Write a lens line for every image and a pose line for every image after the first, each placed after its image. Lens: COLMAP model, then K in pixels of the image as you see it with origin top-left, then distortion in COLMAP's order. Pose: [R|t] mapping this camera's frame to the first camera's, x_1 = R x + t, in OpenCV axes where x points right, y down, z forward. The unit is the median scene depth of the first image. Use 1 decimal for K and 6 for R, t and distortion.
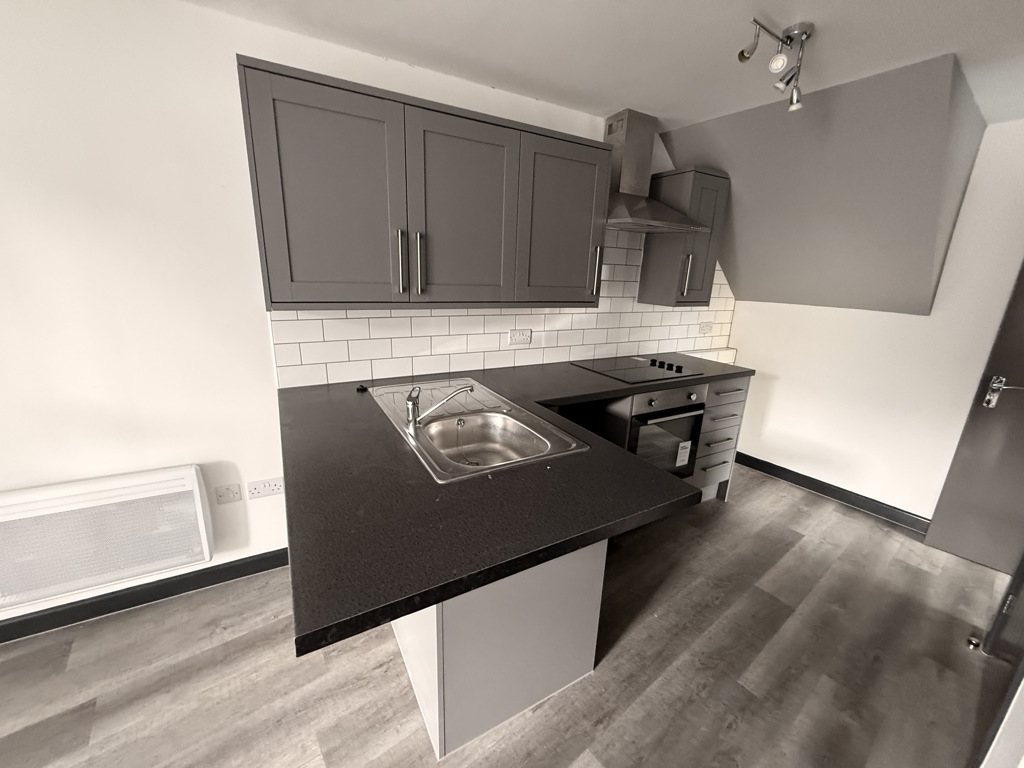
lens RADIAL K [[408.2, 0, 510.8], [0, 408.2, 381.8], [0, 0, 1]] dist [0.001264, -0.000507]
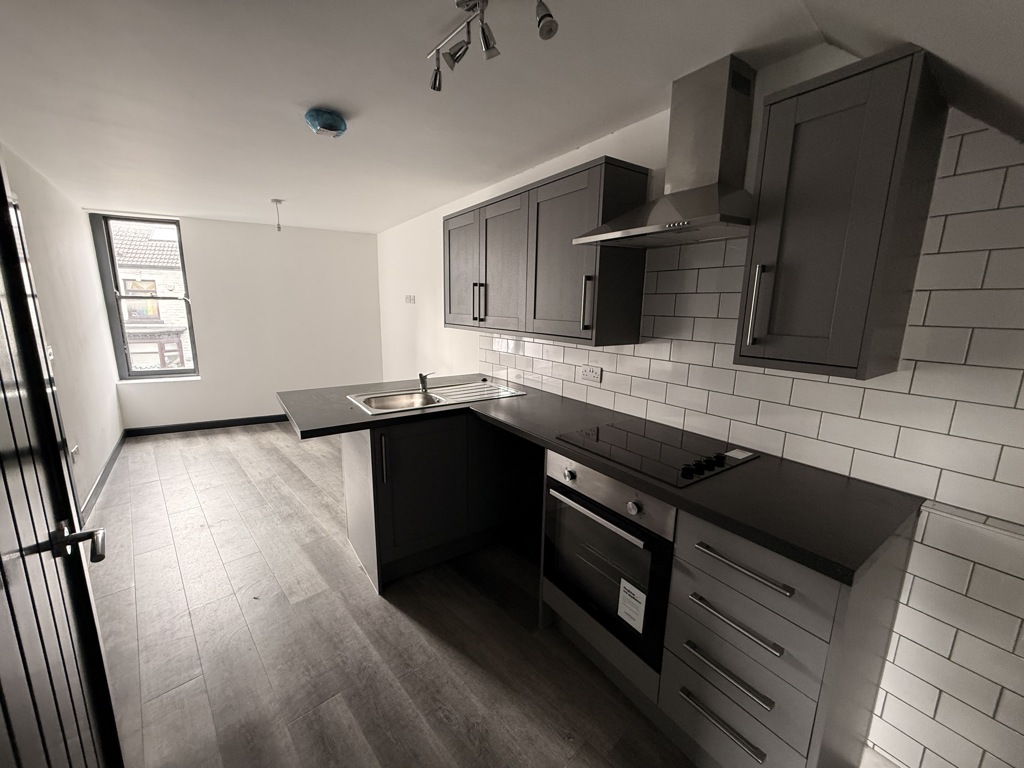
lens RADIAL K [[408.2, 0, 511.5], [0, 408.2, 385.5], [0, 0, 1]] dist [0.001264, -0.000507]
pose [[0.094736, 0.155382, -0.983301, 1.230804], [-0.272673, 0.954019, 0.124484, -0.194989], [0.957431, 0.256327, 0.132748, 0.901428]]
